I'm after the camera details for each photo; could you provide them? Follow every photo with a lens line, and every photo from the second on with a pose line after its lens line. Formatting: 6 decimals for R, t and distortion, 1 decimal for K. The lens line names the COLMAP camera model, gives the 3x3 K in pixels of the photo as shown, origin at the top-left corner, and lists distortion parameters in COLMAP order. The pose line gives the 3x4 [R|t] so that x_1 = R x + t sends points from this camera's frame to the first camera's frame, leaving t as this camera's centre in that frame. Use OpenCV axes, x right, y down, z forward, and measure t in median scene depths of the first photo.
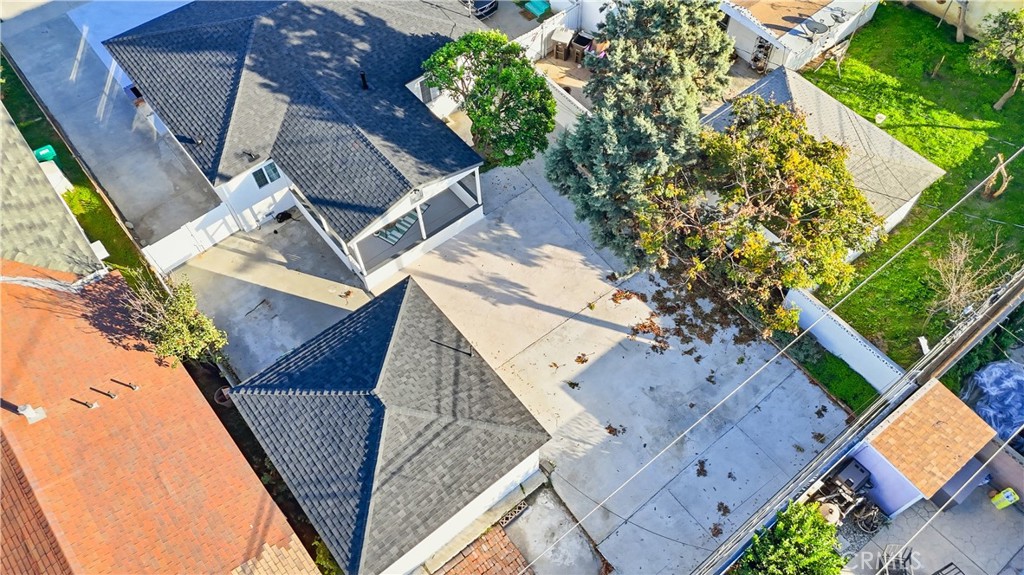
lens RADIAL K [[761.4, 0, 518.0], [0, 761.4, 284.6], [0, 0, 1]] dist [0.041350, -0.008169]
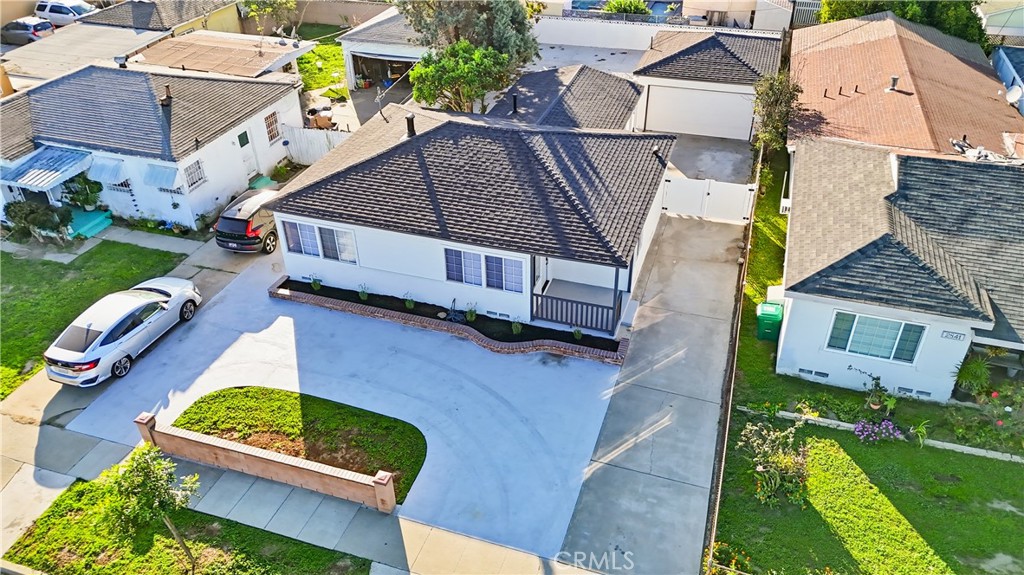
lens RADIAL K [[761.4, 0, 513.0], [0, 761.4, 286.7], [0, 0, 1]] dist [0.041350, -0.008169]
pose [[-0.541253, -0.438989, 0.717171, -1.160326], [0.726145, 0.186028, 0.661896, -0.996462], [-0.423979, 0.879023, 0.218081, 1.053145]]
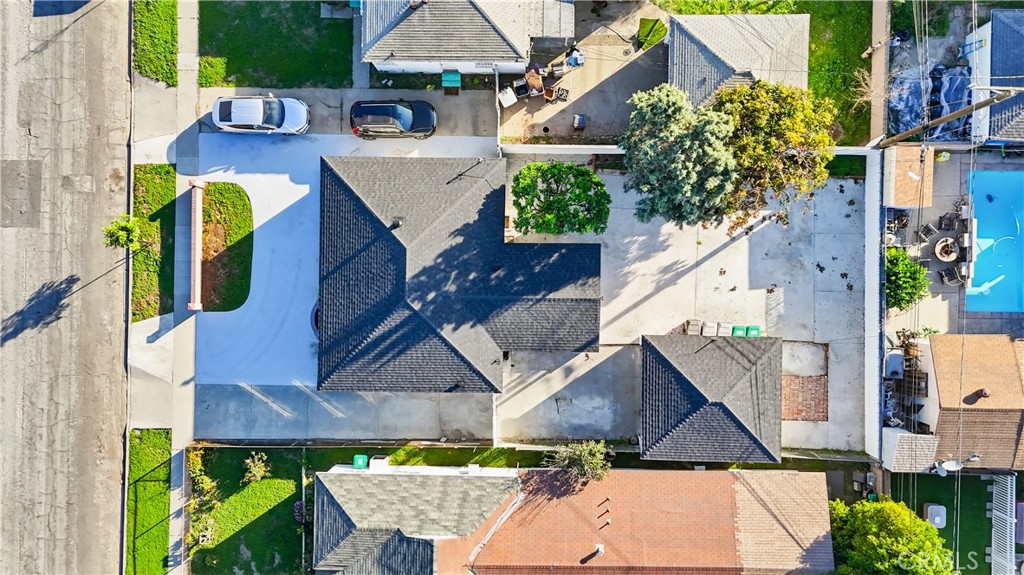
lens RADIAL K [[761.4, 0, 521.3], [0, 761.4, 279.6], [0, 0, 1]] dist [0.041350, -0.008169]
pose [[0.636184, -0.771499, 0.007703, -0.210673], [0.657820, 0.547606, 0.517108, -0.998869], [-0.403166, -0.323909, 0.855885, -0.223044]]
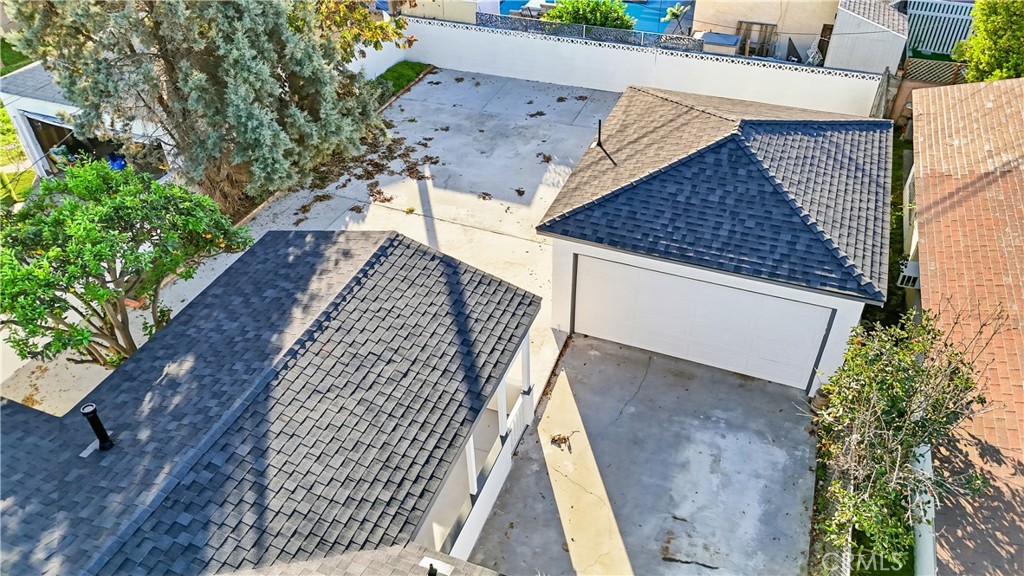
lens RADIAL K [[761.4, 0, 510.6], [0, 761.4, 284.9], [0, 0, 1]] dist [0.041350, -0.008169]
pose [[-0.491768, -0.514621, 0.702374, -0.547104], [0.750845, 0.157828, 0.641344, -0.386651], [-0.440903, 0.842766, 0.308786, 0.792744]]
